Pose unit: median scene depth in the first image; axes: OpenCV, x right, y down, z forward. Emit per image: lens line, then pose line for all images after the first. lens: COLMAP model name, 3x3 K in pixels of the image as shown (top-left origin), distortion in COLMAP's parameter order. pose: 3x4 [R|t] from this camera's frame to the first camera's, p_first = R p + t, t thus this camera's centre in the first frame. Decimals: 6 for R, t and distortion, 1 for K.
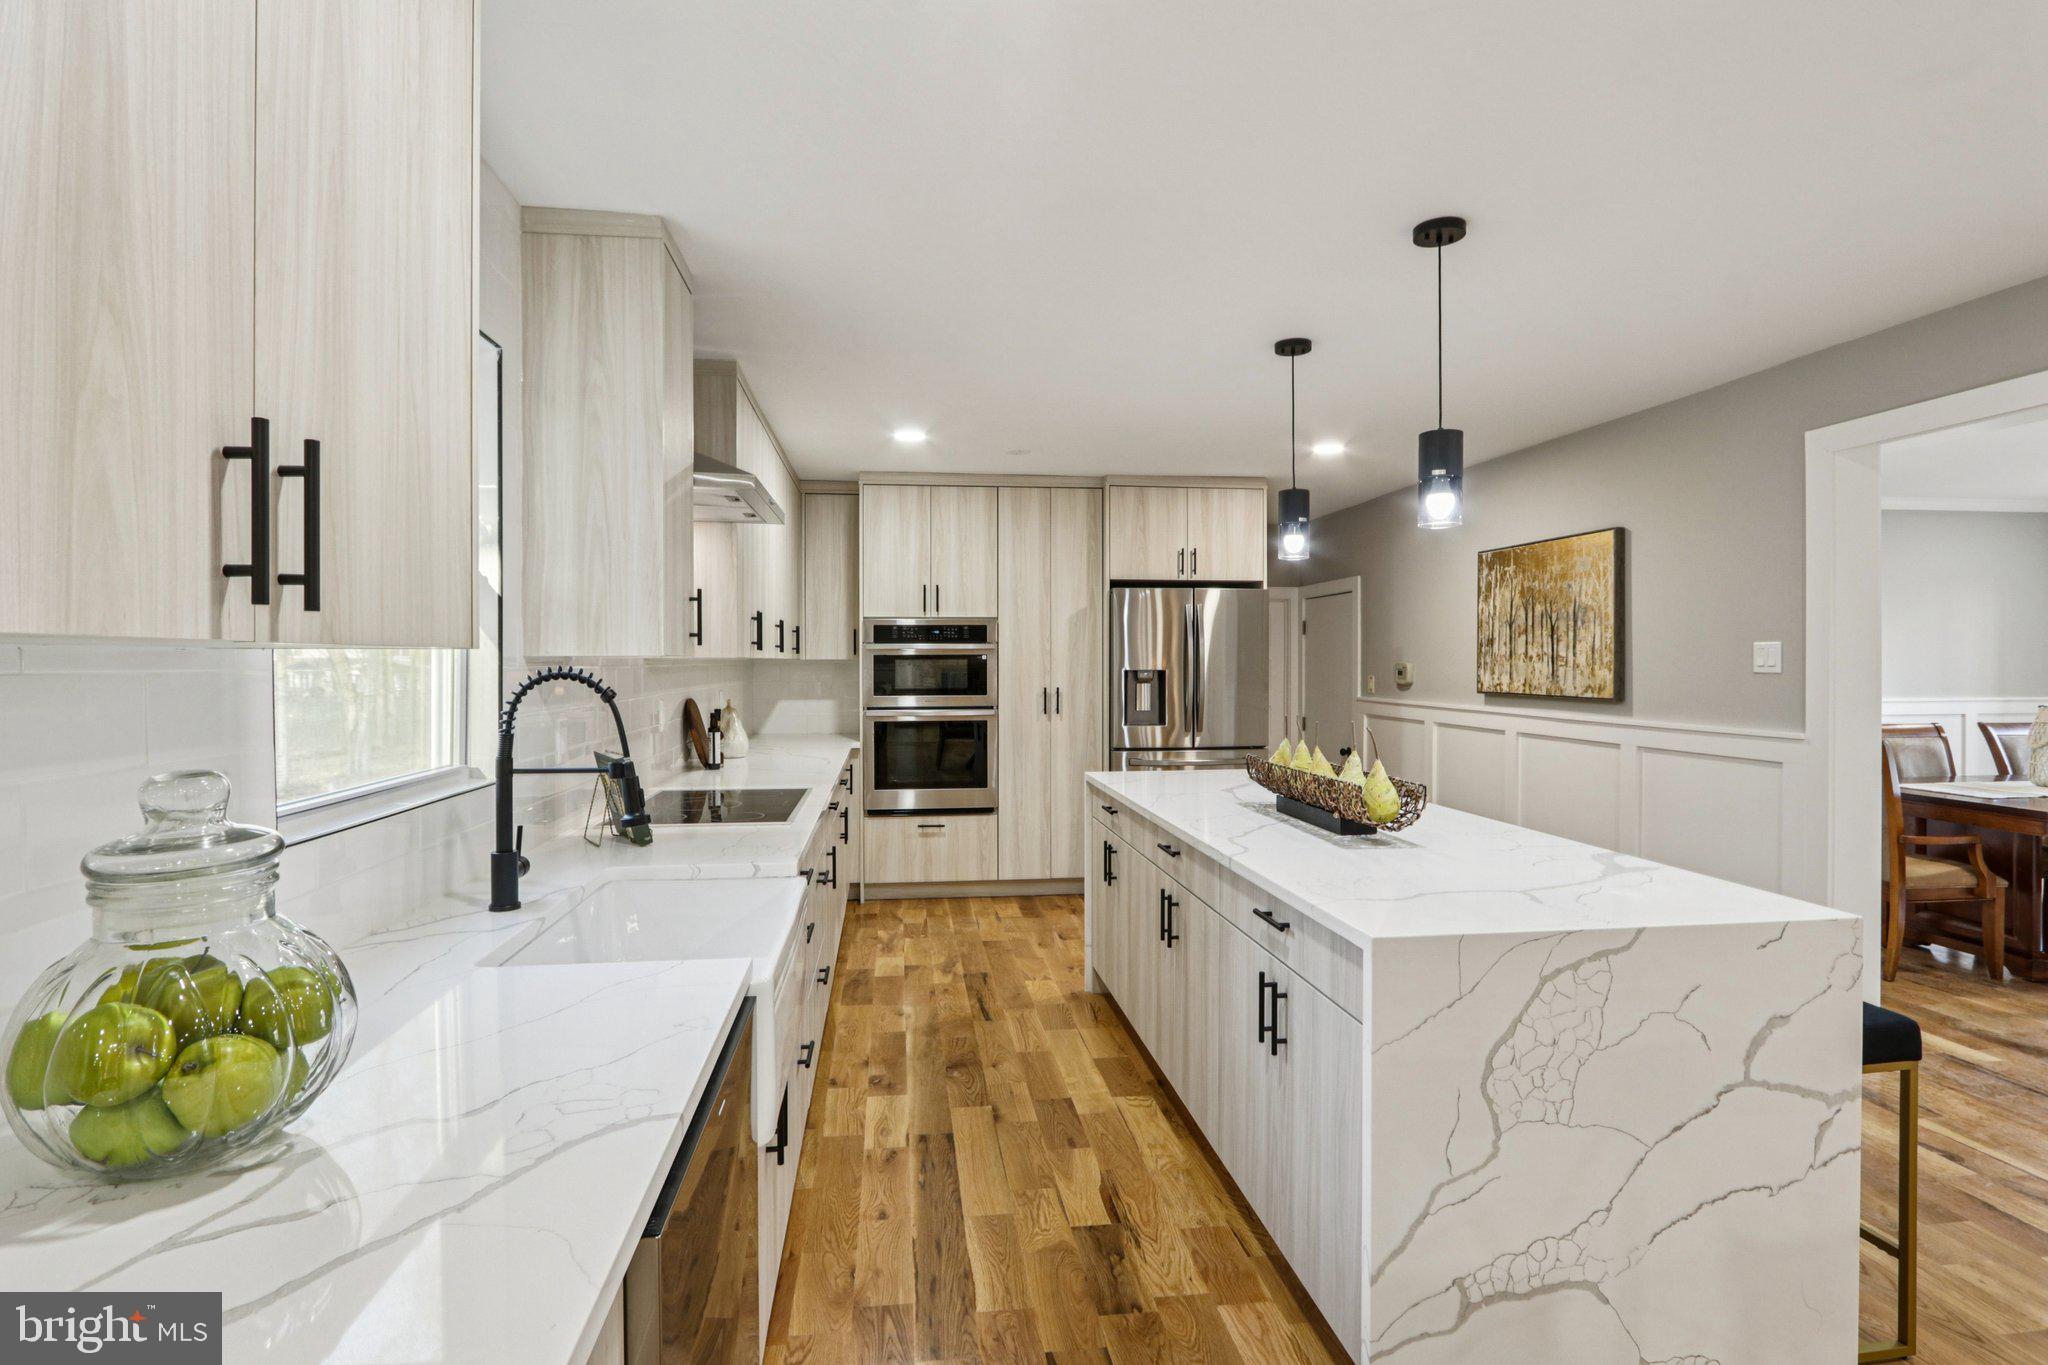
lens RADIAL K [[989.3, 0, 1008.8], [0, 989.3, 669.9], [0, 0, 1]] dist [-0.021304, 0.006239]
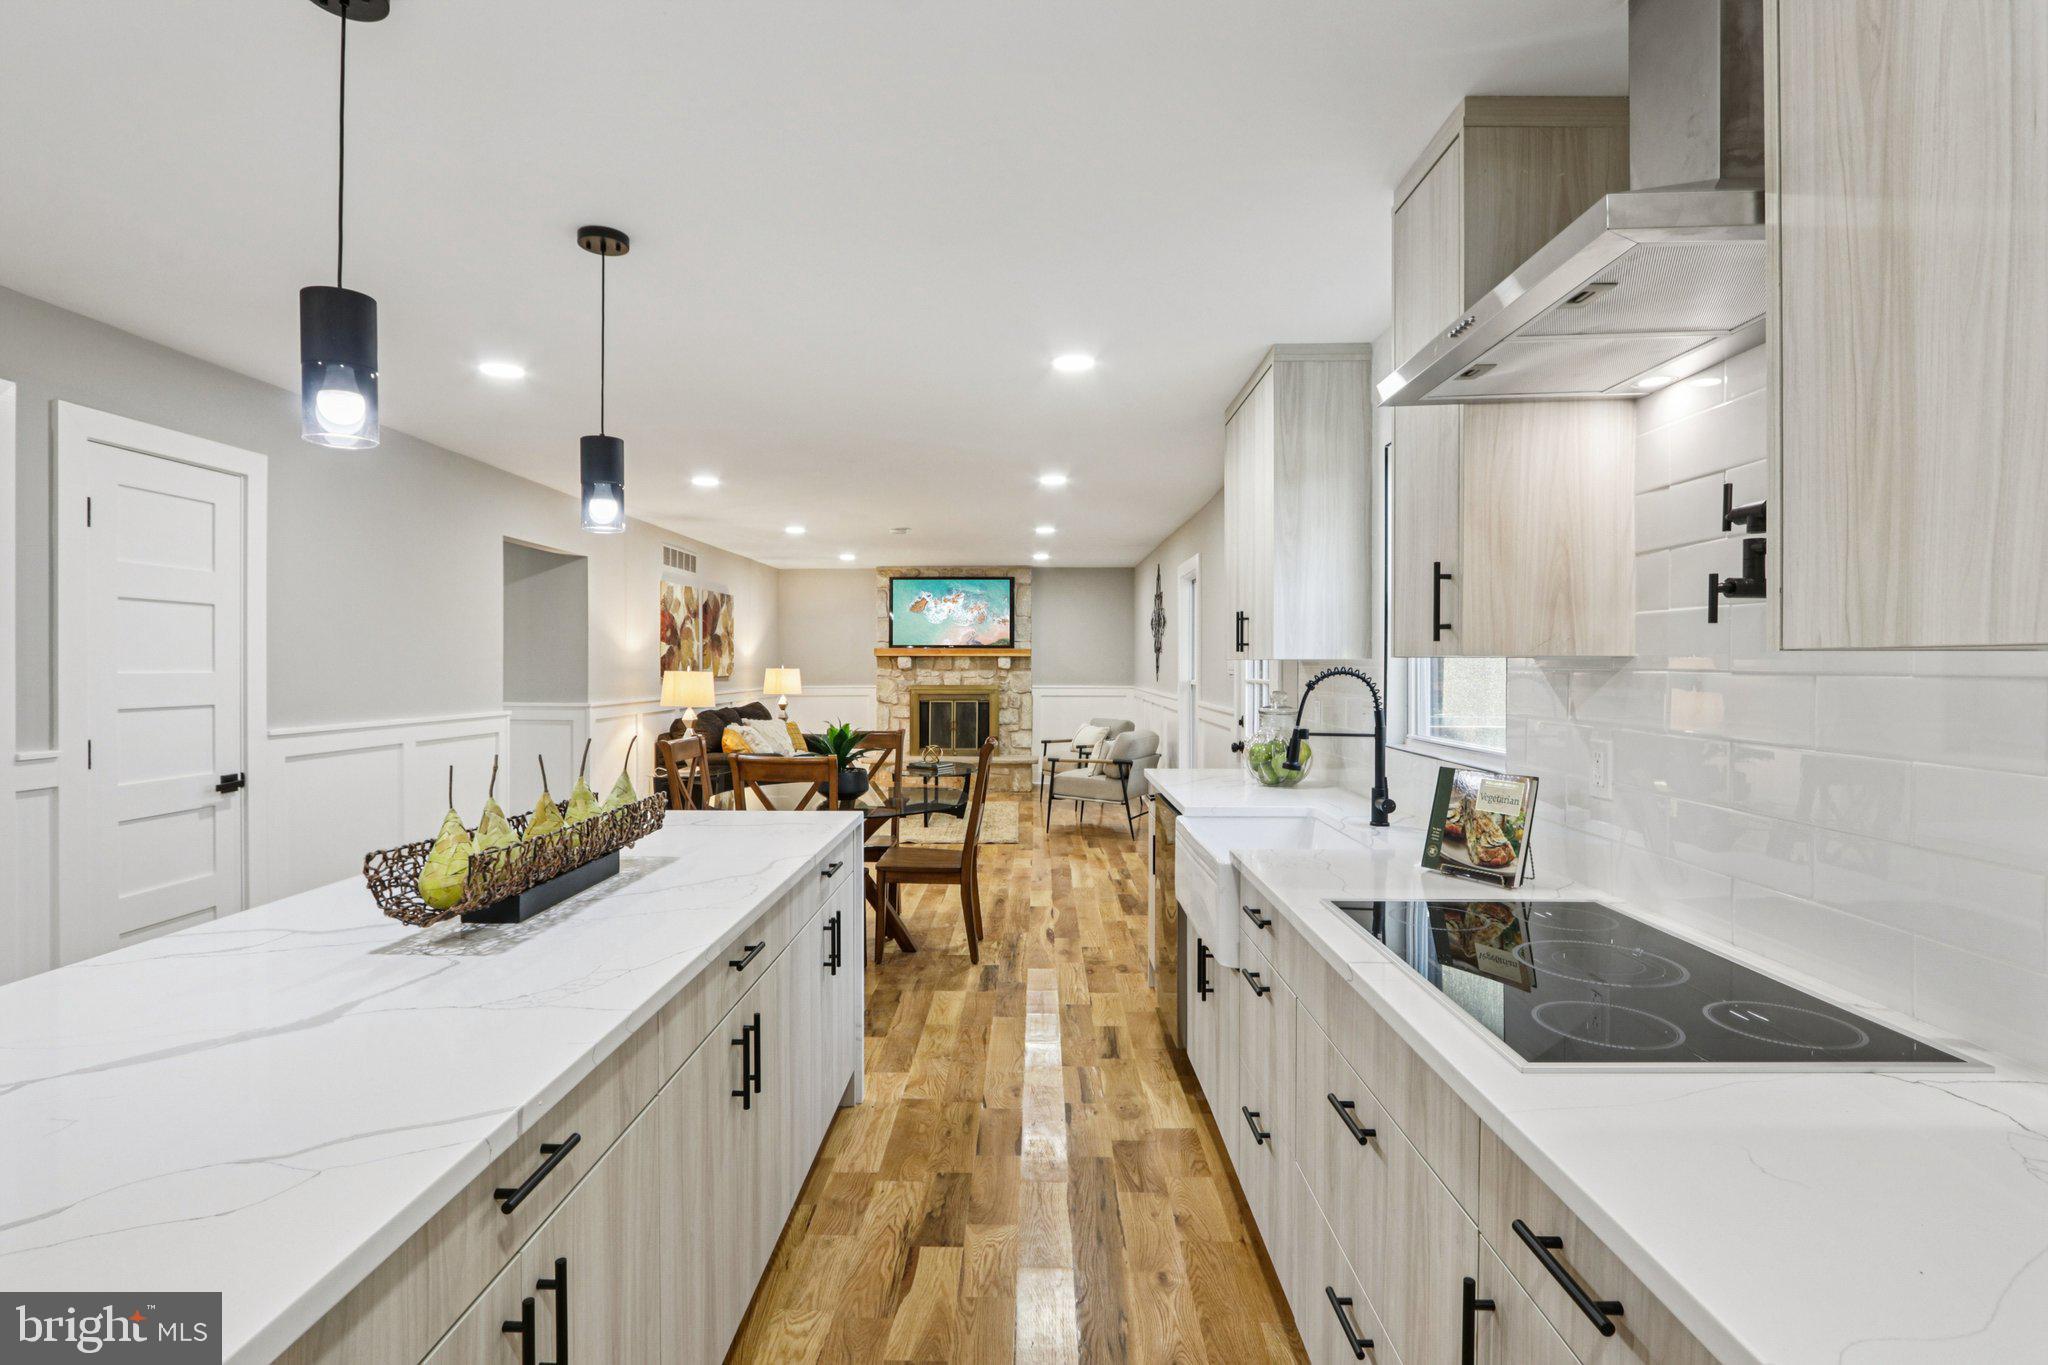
lens RADIAL K [[989.3, 0, 1007.9], [0, 989.3, 663.9], [0, 0, 1]] dist [-0.021304, 0.006239]
pose [[-0.990101, 0.000971, 0.140356, -0.053752], [0.002001, 0.999972, 0.007200, -0.007242], [-0.140345, 0.007410, -0.990075, 0.896790]]
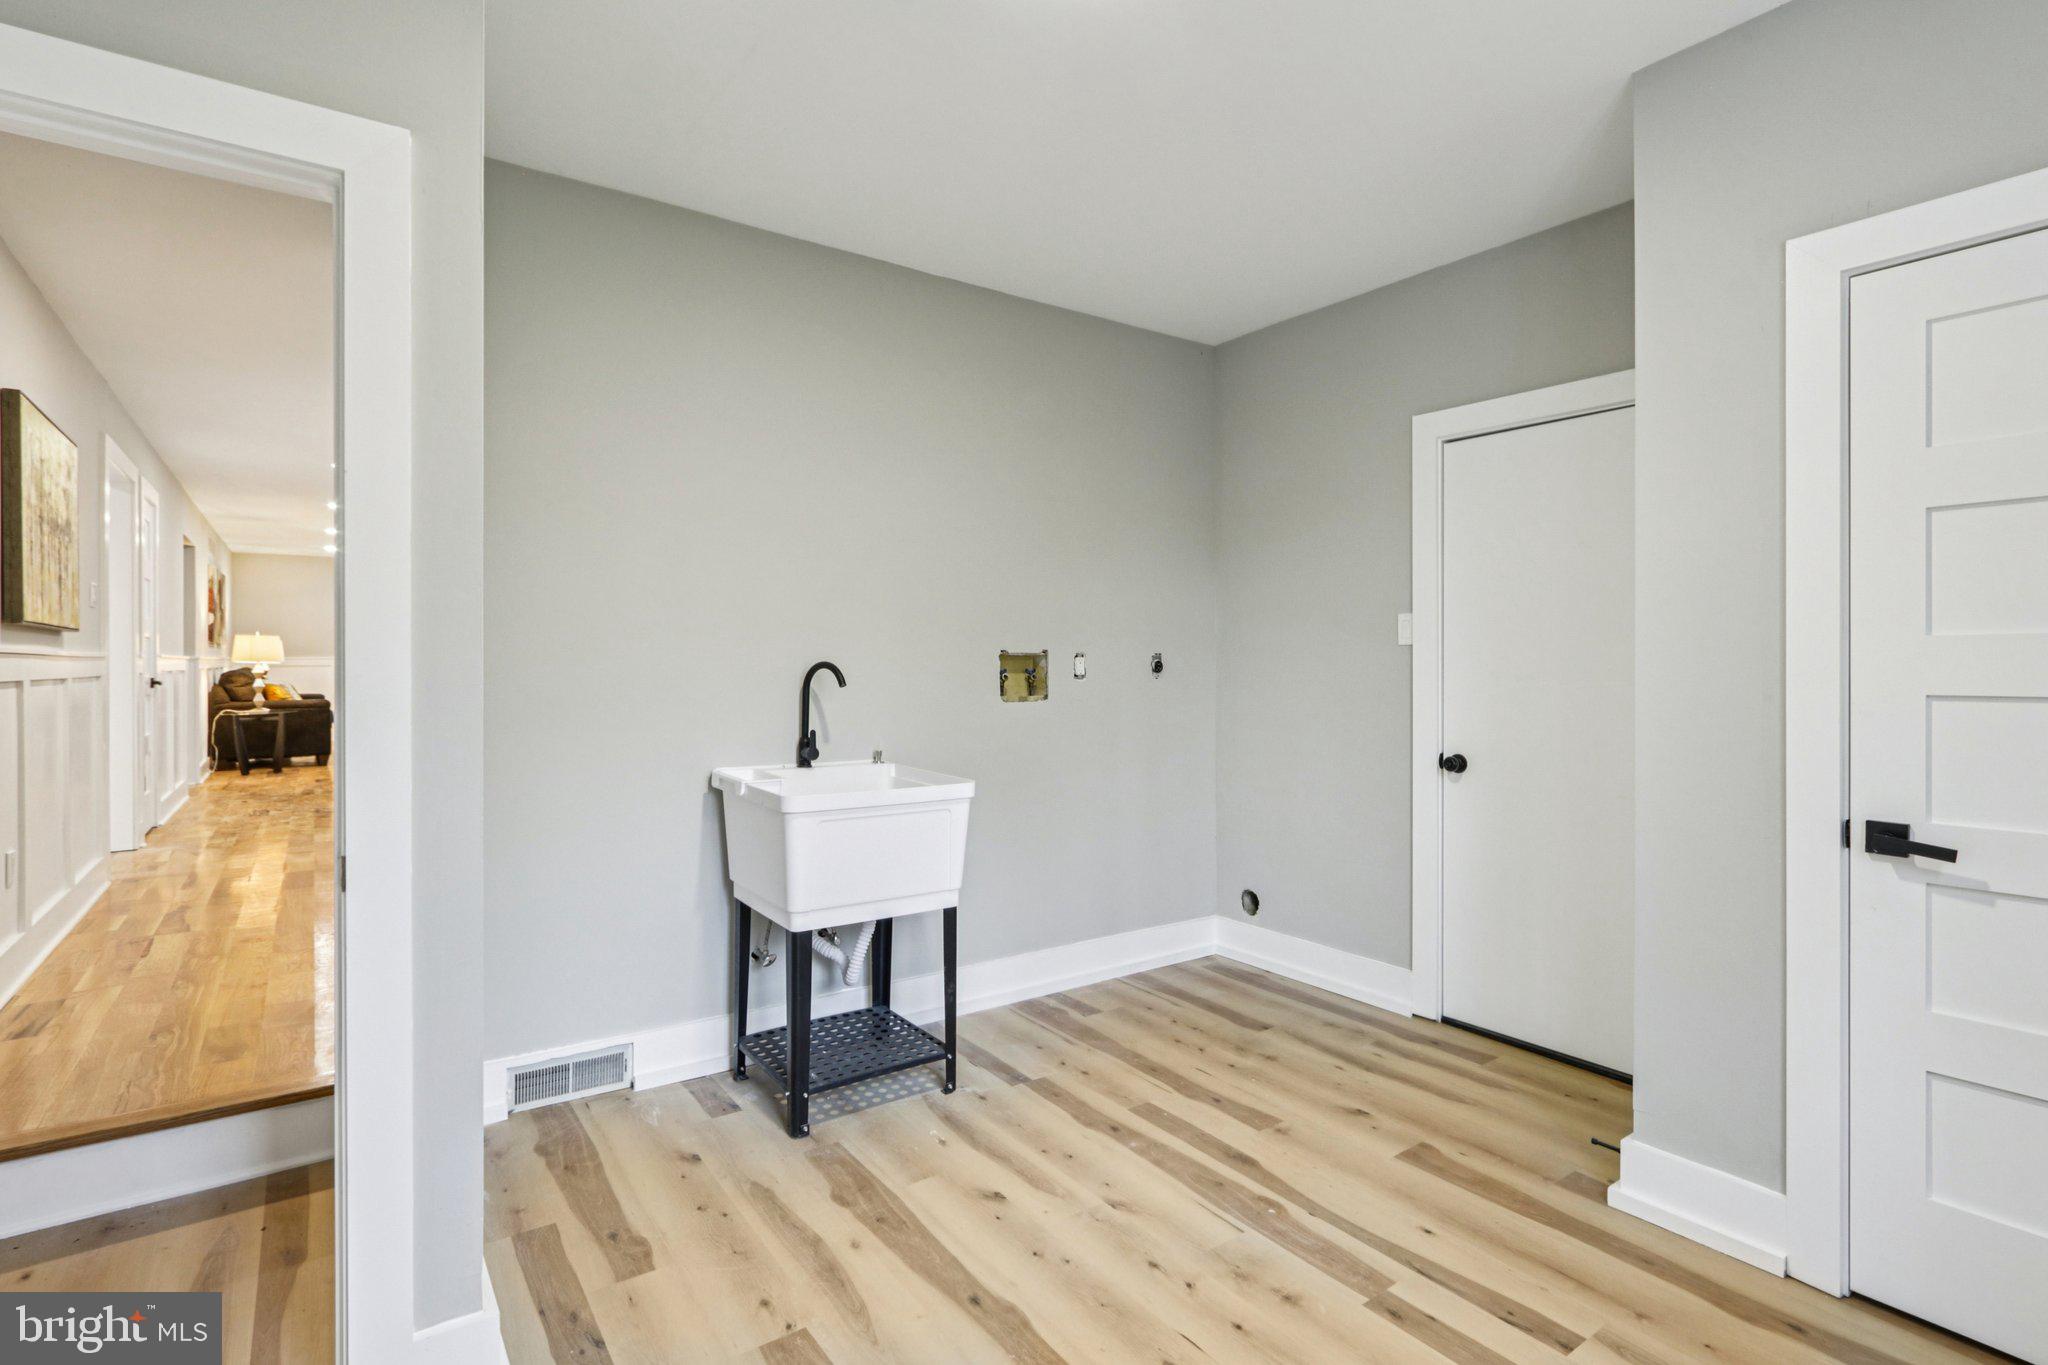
lens RADIAL K [[989.3, 0, 1038.7], [0, 989.3, 664.0], [0, 0, 1]] dist [-0.021304, 0.006239]
pose [[-0.869534, 0.005965, -0.493837, 0.222270], [0.000394, 0.999935, 0.011386, 0.044834], [0.493873, 0.009706, -0.869480, 1.902845]]
